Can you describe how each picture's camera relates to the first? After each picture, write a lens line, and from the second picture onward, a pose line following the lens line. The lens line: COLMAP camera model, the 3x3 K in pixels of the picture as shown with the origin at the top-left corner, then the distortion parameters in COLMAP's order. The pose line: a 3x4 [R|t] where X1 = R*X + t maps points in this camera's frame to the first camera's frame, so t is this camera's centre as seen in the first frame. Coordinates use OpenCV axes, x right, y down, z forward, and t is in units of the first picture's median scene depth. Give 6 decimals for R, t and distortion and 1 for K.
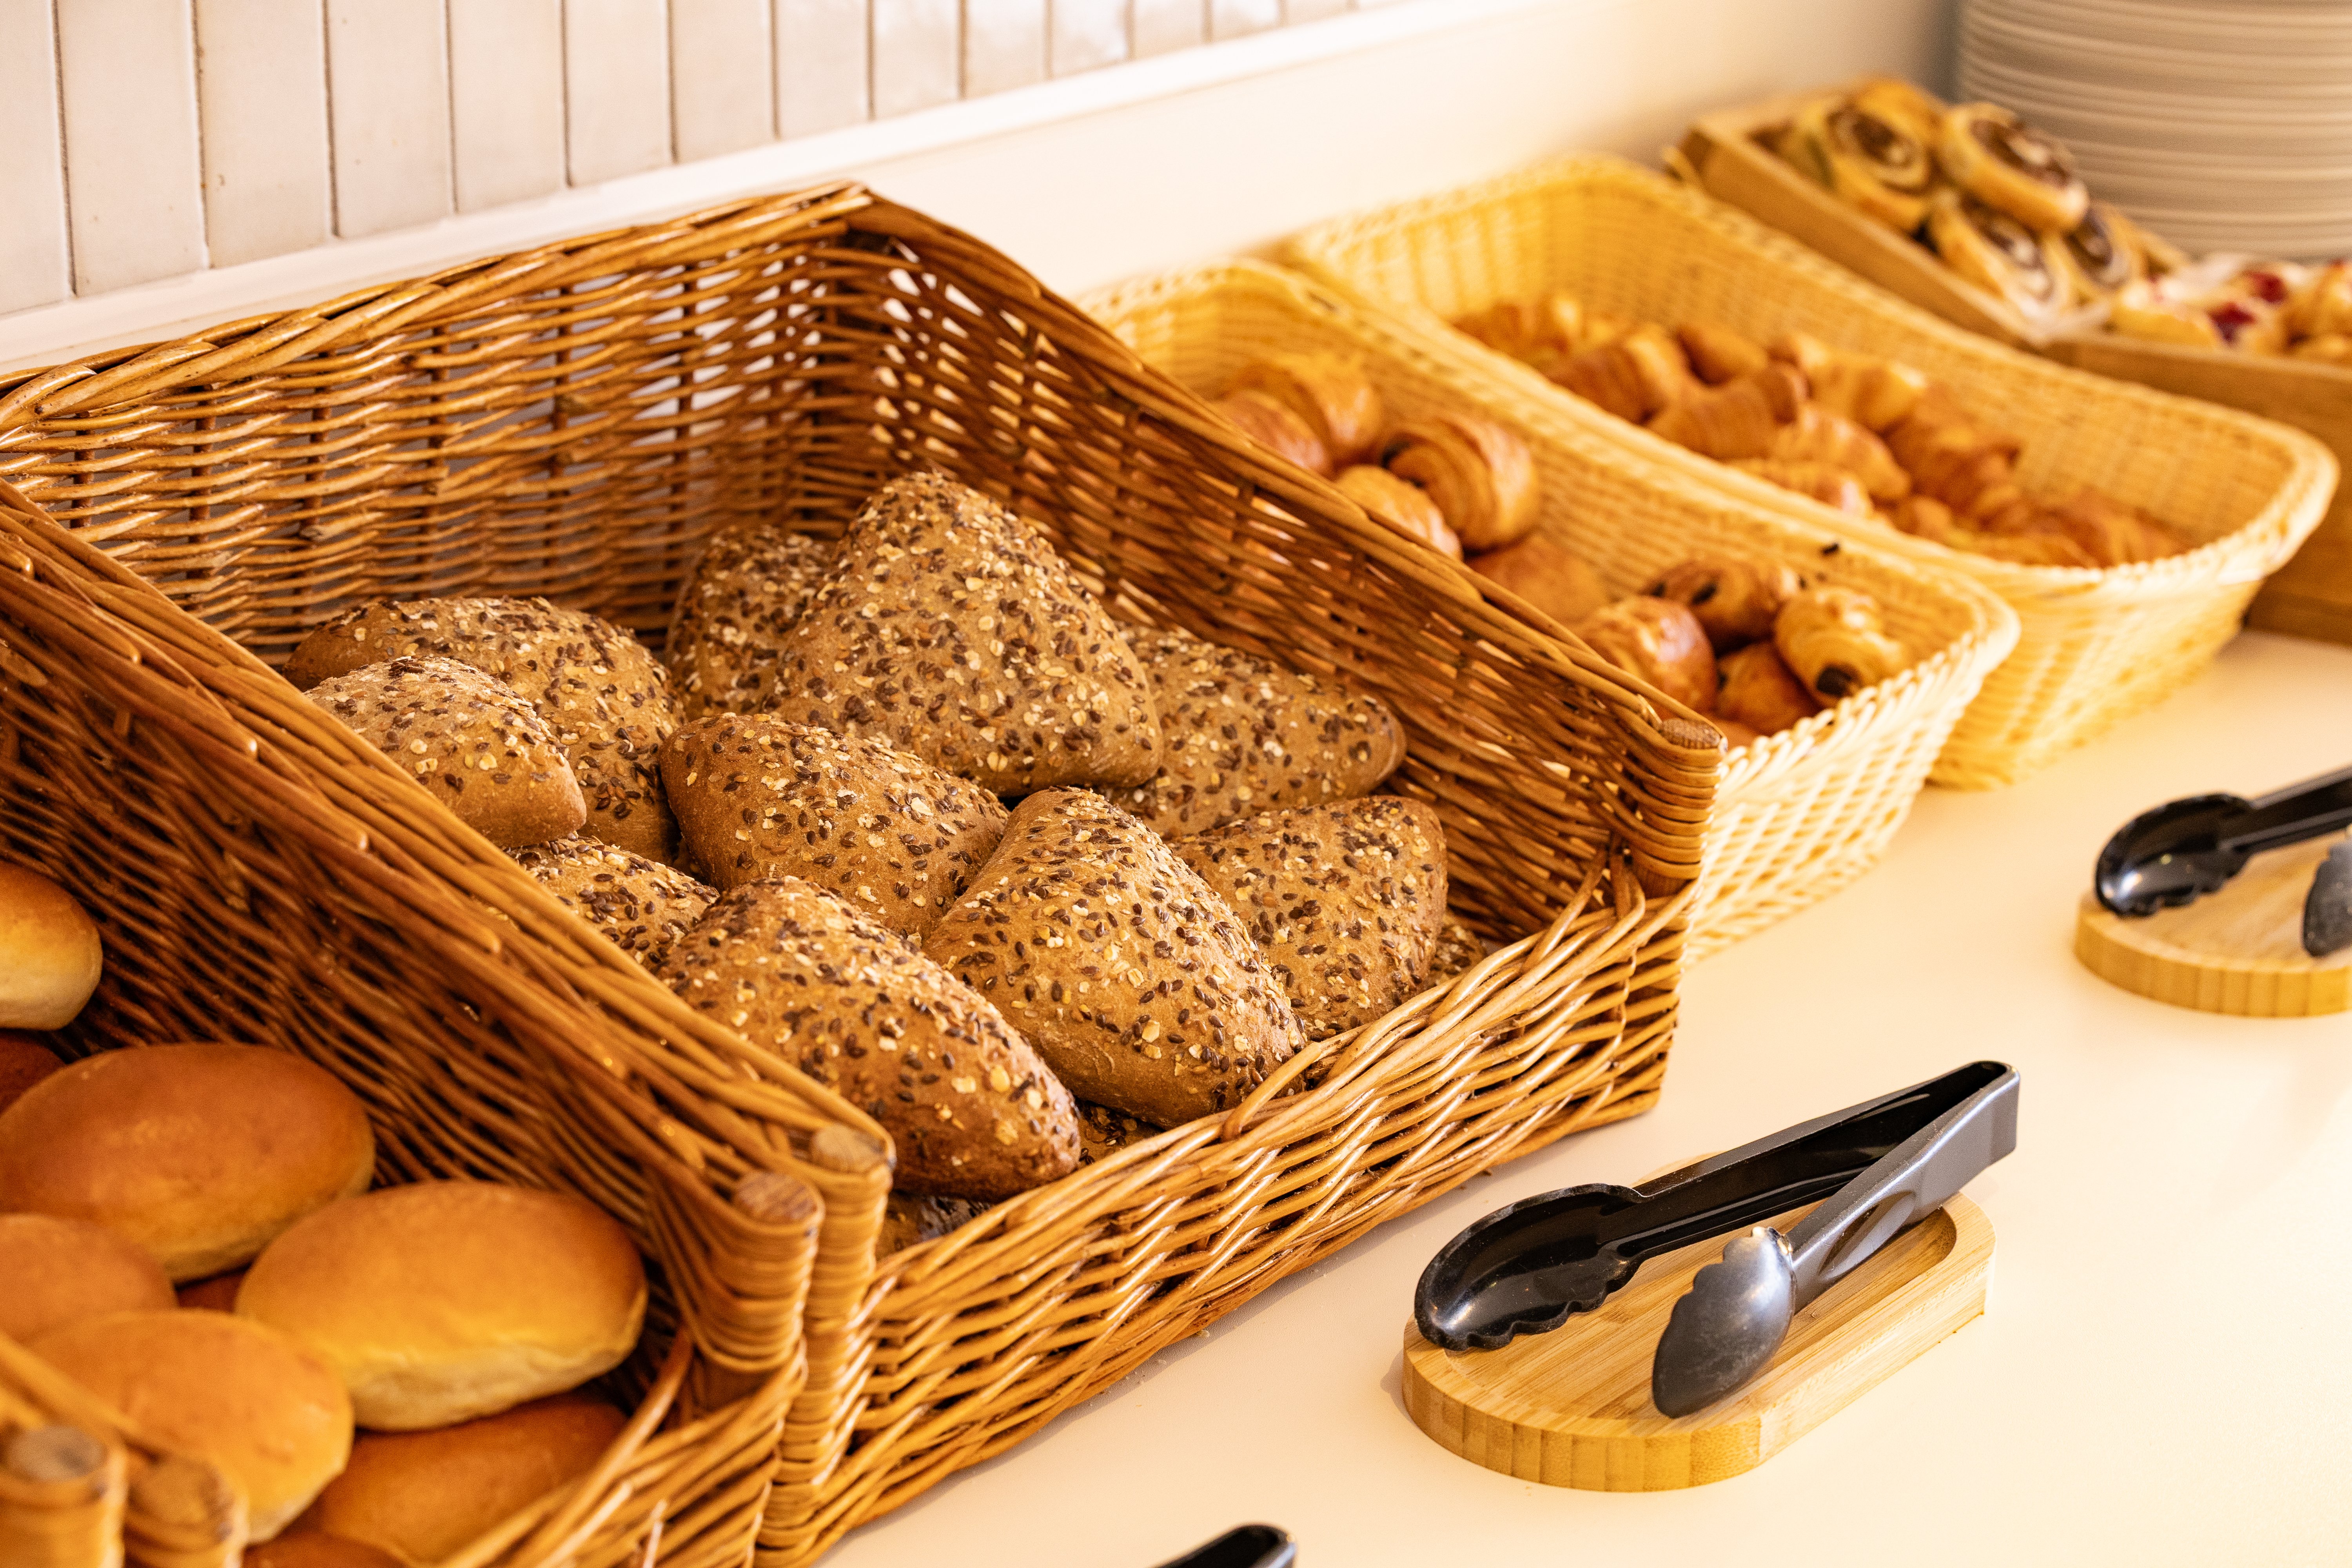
lens RADIAL K [[4768.2, 0, 1178.5], [0, 4768.2, 780.7], [0, 0, 1]] dist [0.082436, 0.000000]
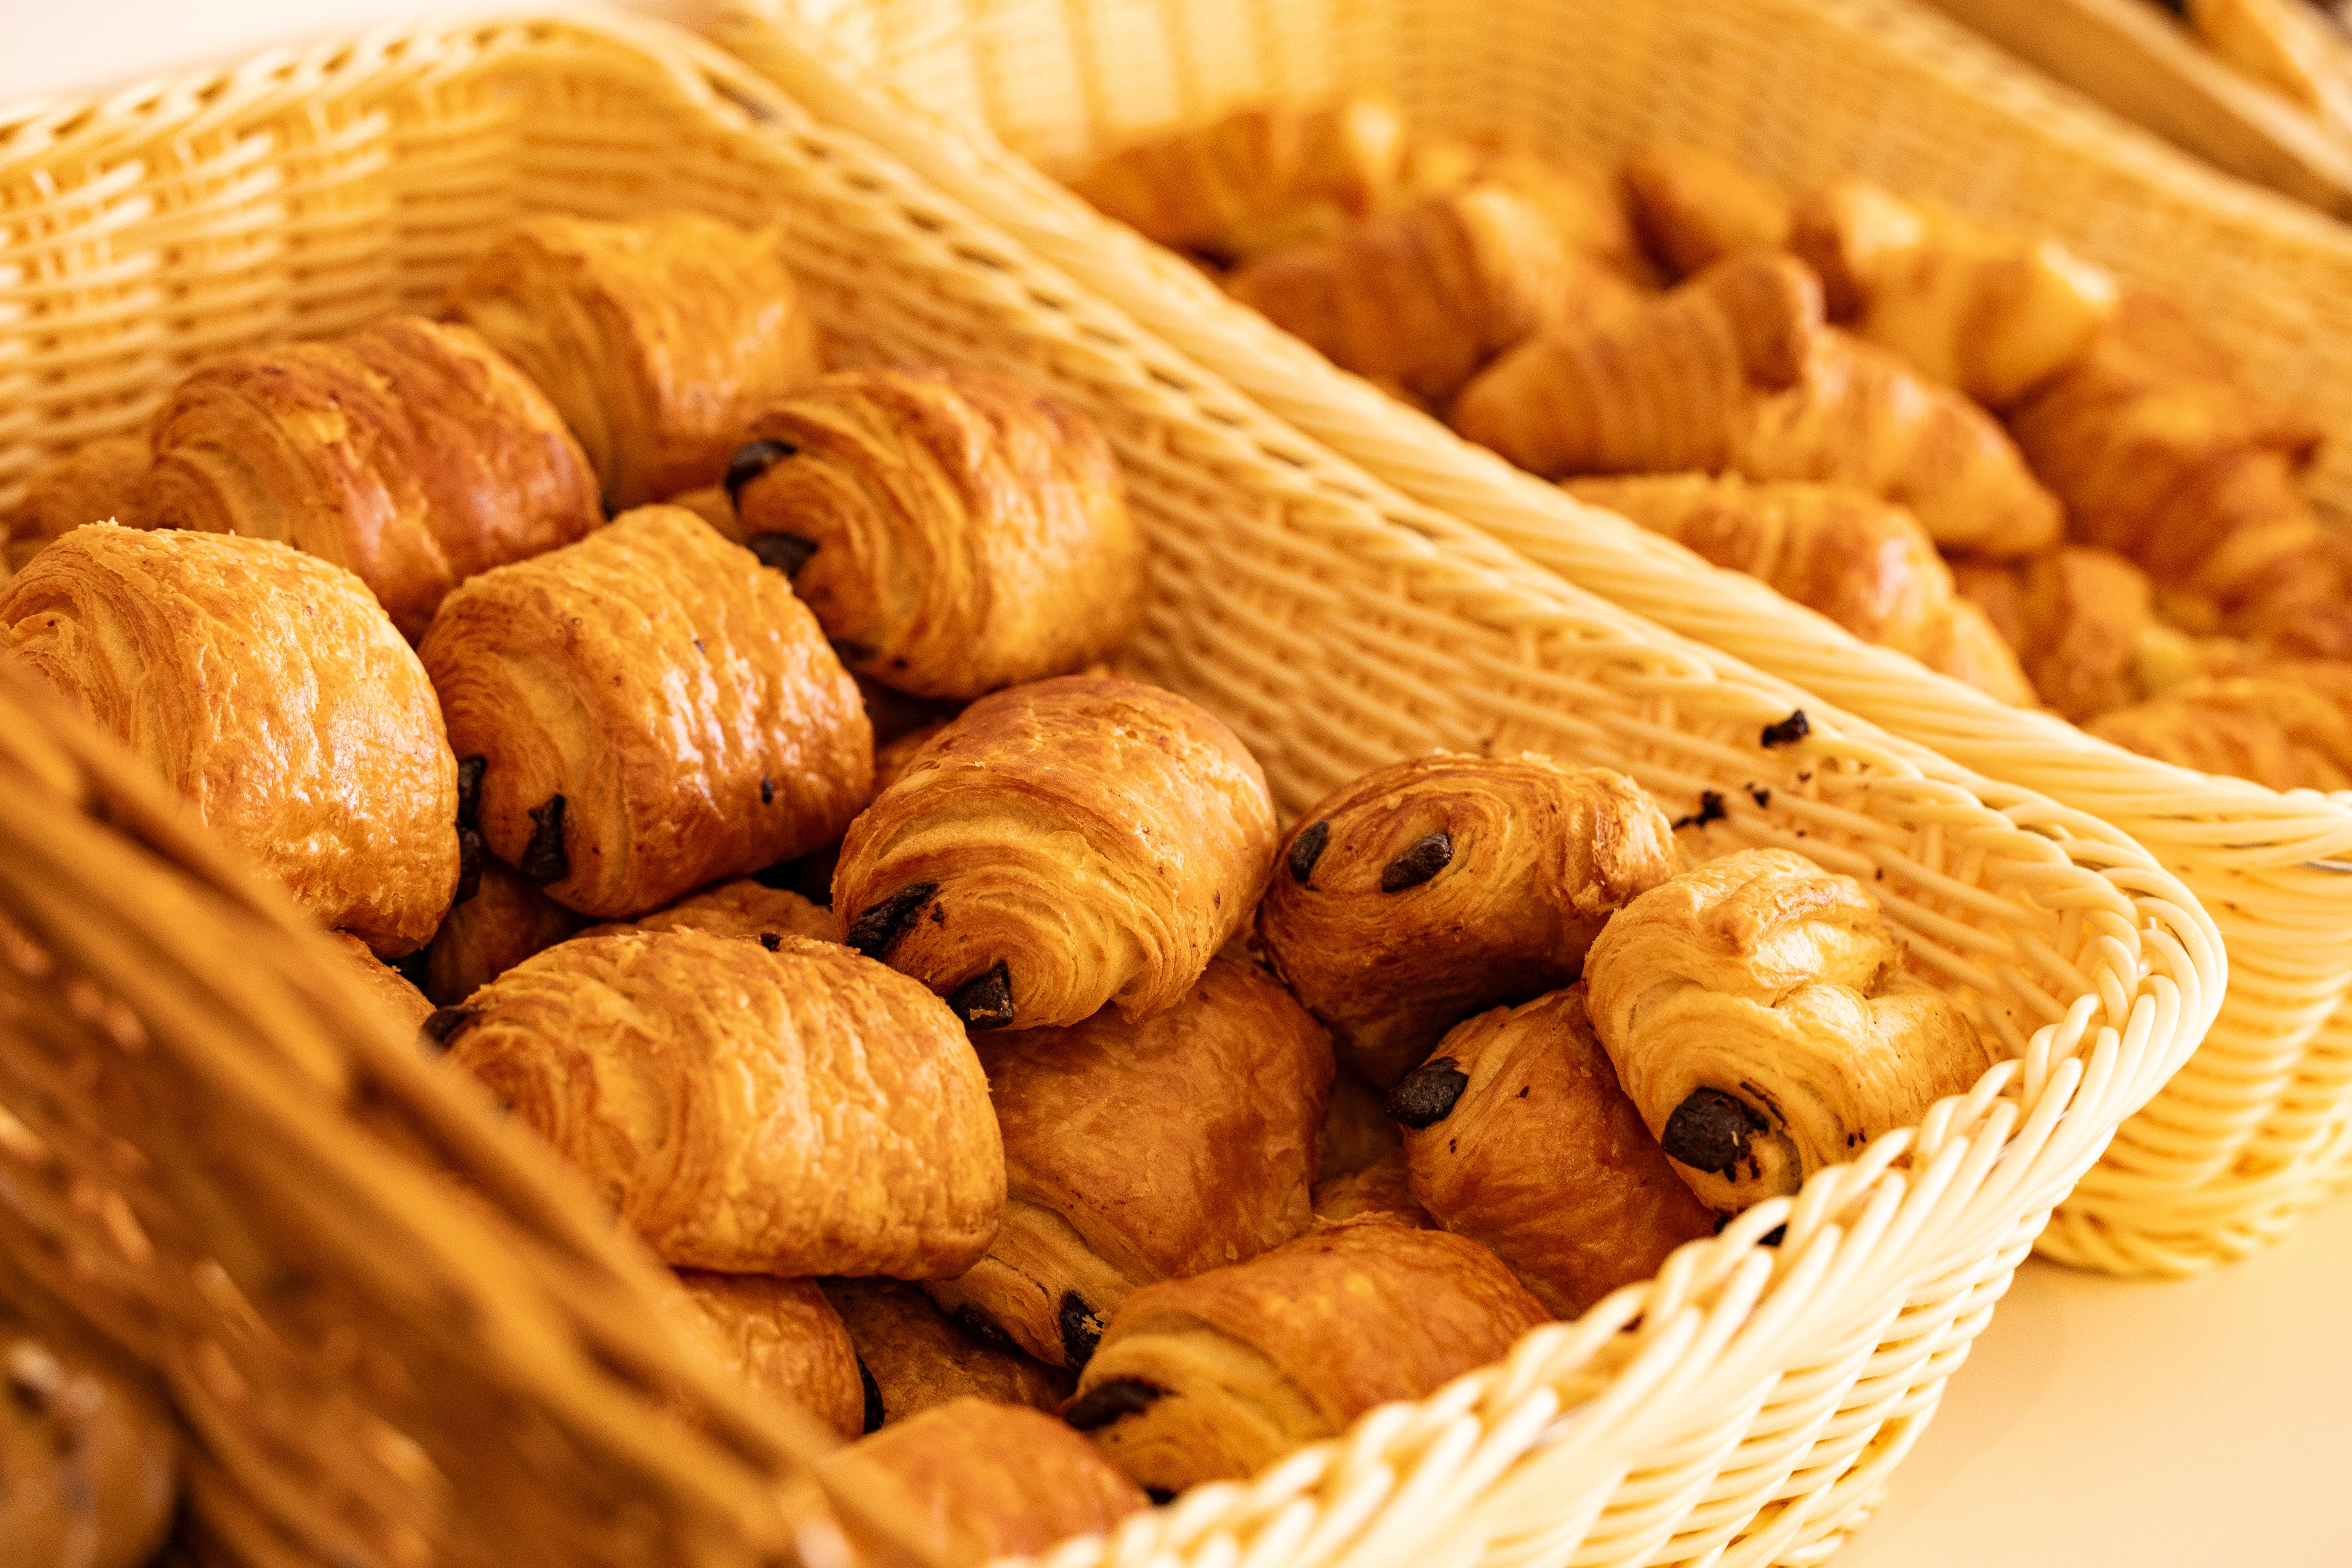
lens RADIAL K [[4768.2, 0, 1172.4], [0, 4768.2, 787.9], [0, 0, 1]] dist [0.082436, 0.000000]
pose [[0.995390, 0.027723, -0.091816, 0.114626], [-0.023517, 0.998638, 0.046582, -0.057632], [0.092982, -0.044208, 0.994686, 0.553585]]
